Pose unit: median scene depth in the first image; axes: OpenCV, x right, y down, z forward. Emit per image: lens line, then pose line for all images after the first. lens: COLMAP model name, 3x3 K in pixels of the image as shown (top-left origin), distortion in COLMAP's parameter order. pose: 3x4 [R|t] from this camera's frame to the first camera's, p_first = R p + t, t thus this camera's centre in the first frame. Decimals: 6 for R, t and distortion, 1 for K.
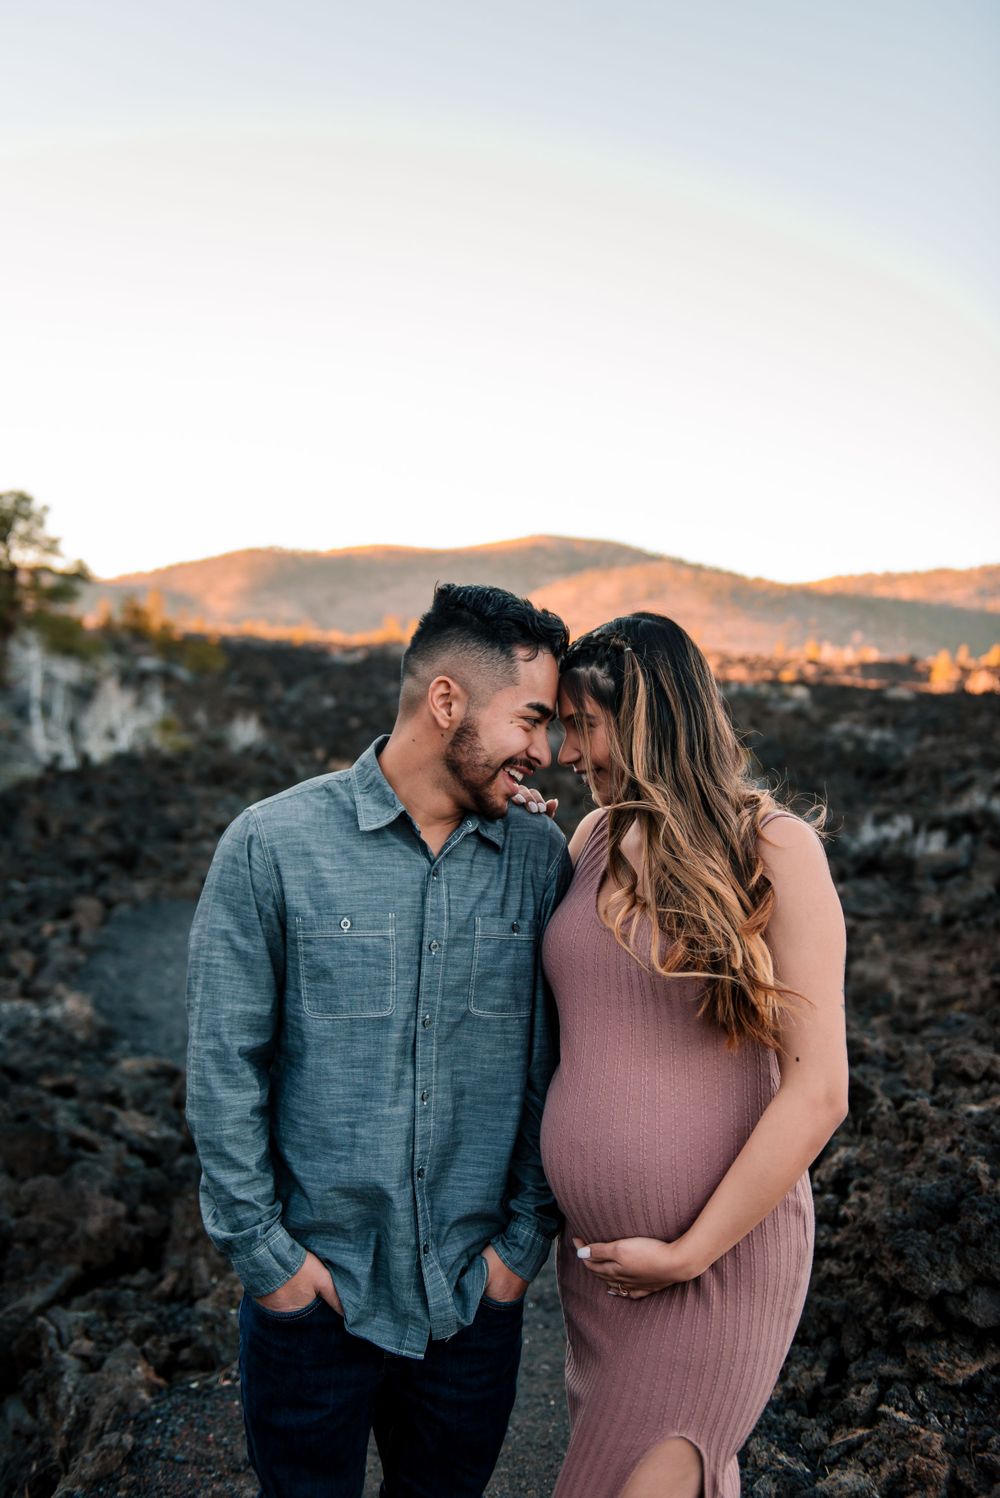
lens RADIAL K [[1488.7, 0, 500.0], [0, 1488.7, 749.0], [0, 0, 1]] dist [0.066234, 0.002531]
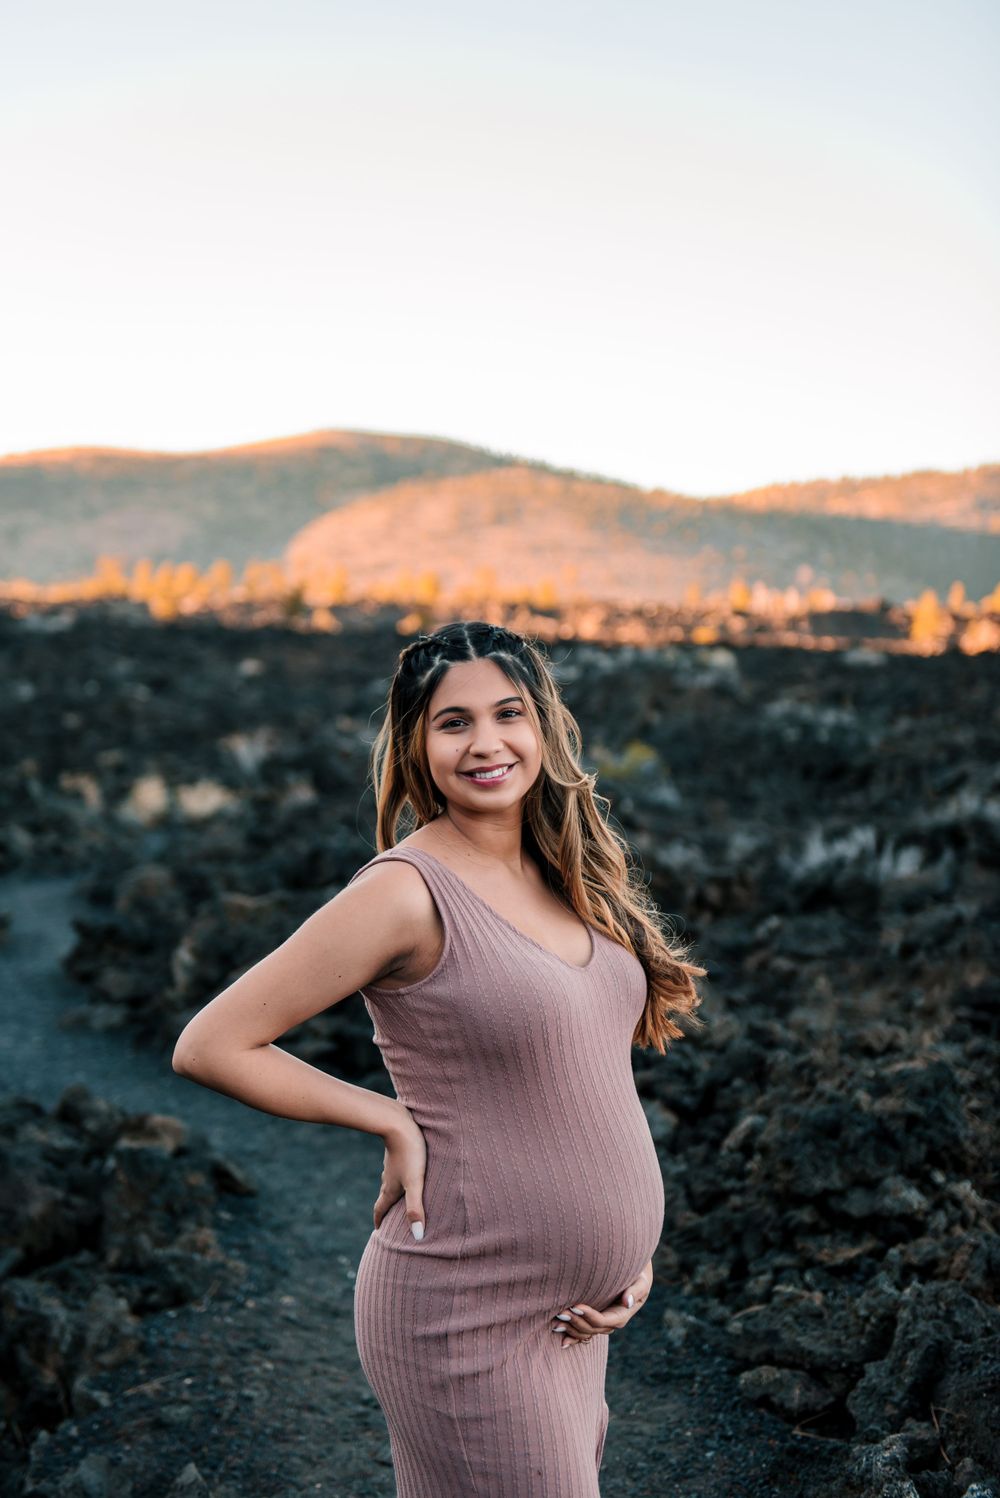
lens RADIAL K [[2239.4, 0, 502.5], [0, 2239.4, 749.2], [0, 0, 1]] dist [0.178916, 0.030594]
pose [[0.994691, -0.029452, 0.098600, -0.025885], [0.029567, 0.999563, 0.000287, 0.002588], [-0.098565, 0.002630, 0.995127, -0.158778]]
